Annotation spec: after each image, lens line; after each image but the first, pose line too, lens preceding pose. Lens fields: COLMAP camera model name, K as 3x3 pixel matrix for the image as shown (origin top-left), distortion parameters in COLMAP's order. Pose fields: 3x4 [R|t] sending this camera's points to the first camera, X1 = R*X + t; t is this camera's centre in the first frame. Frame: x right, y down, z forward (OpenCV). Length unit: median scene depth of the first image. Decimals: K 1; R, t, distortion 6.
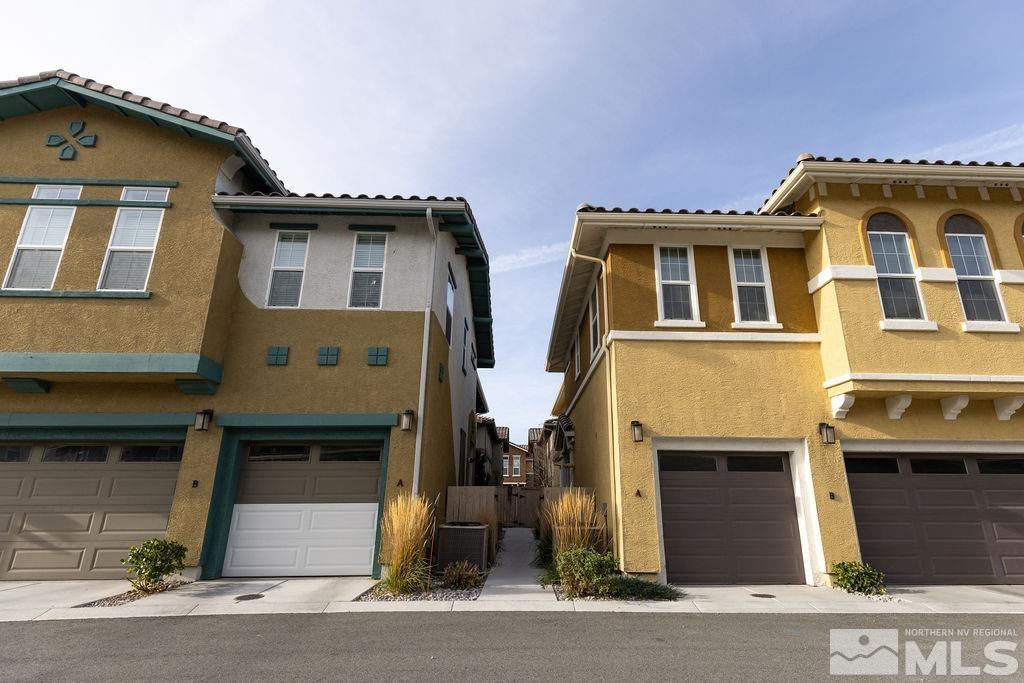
lens RADIAL K [[473.4, 0, 515.3], [0, 473.4, 356.8], [0, 0, 1]] dist [0.004382, 0.000155]
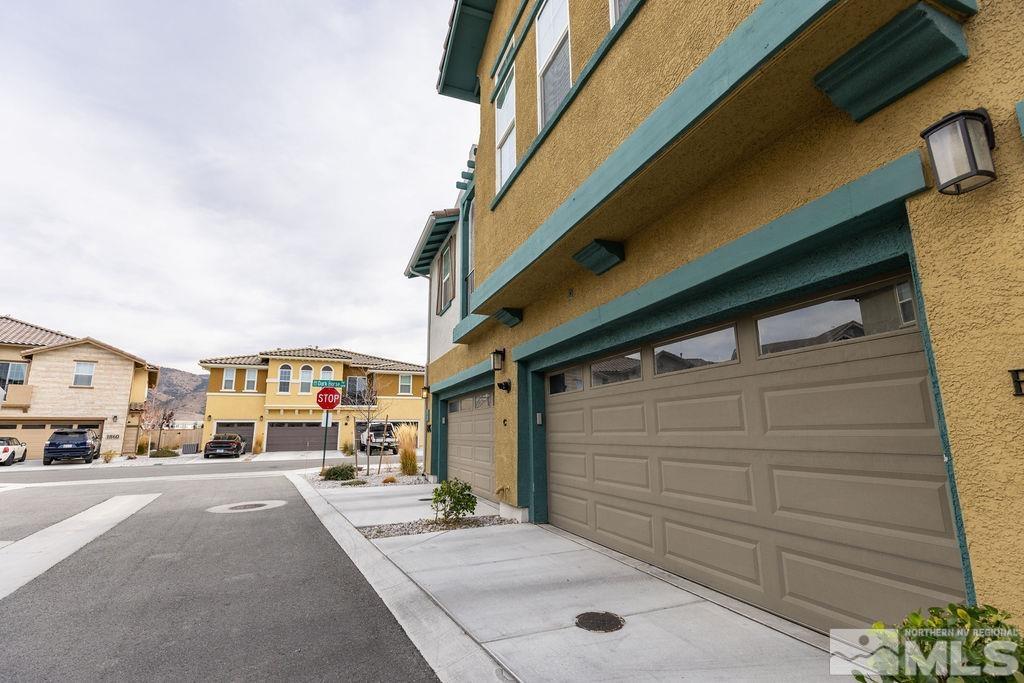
lens RADIAL K [[469.4, 0, 512.0], [0, 469.4, 341.5], [0, 0, 1]] dist [0.001103, 0.000075]
pose [[0.322276, -0.182745, -0.928839, -0.471403], [0.274215, 0.957144, -0.093170, 0.175115], [0.906060, -0.224675, 0.358576, 0.600179]]
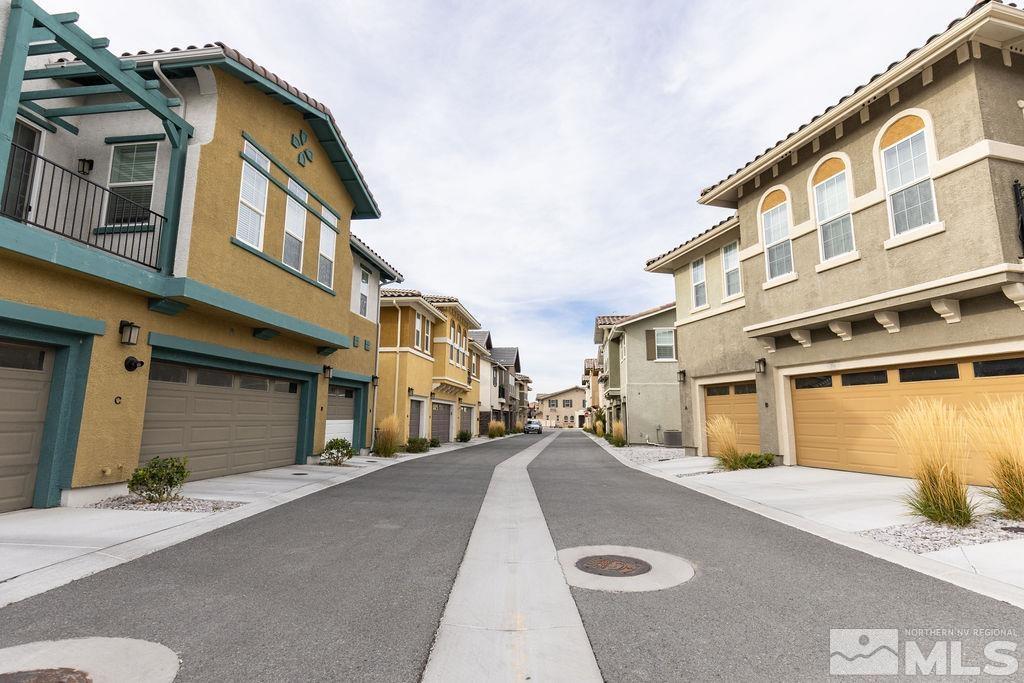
lens RADIAL K [[491.6, 0, 517.6], [0, 491.6, 342.8], [0, 0, 1]] dist [0.002958, 0.000178]
pose [[0.154625, 0.154888, 0.975757, -2.079294], [-0.275247, 0.955285, -0.108021, 0.035666], [-0.948857, -0.251872, 0.190343, 0.053241]]
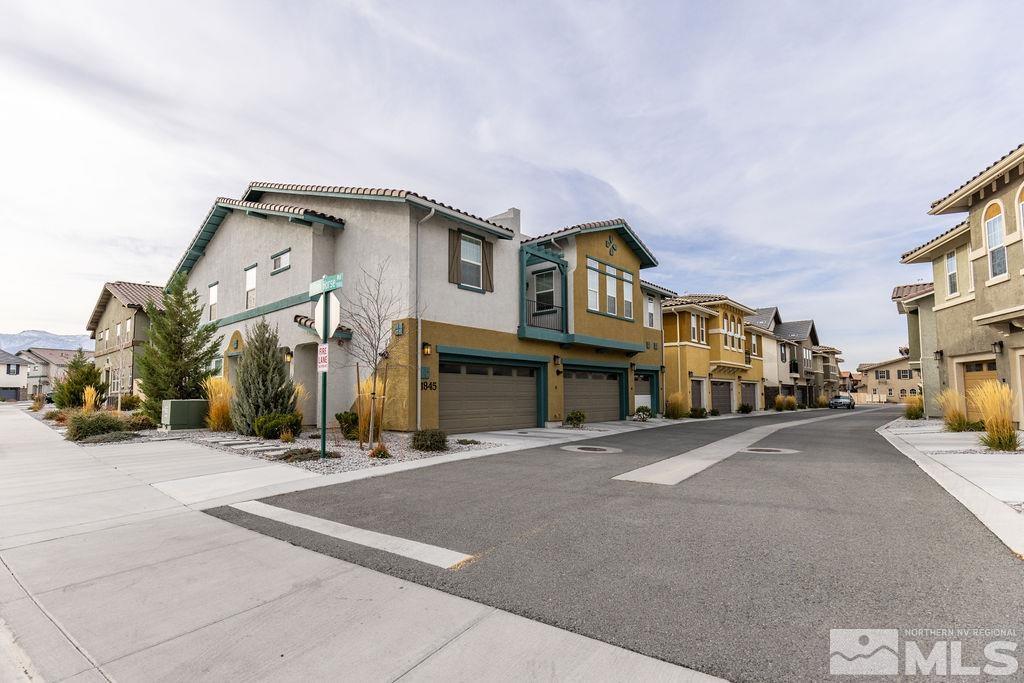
lens RADIAL K [[487.8, 0, 477.3], [0, 487.8, 365.5], [0, 0, 1]] dist [0.003189, -0.000034]
pose [[0.719715, 0.041399, 0.693035, -3.050808], [-0.188813, 0.972268, 0.138002, -0.089367], [-0.668102, -0.230176, 0.707572, -0.389942]]
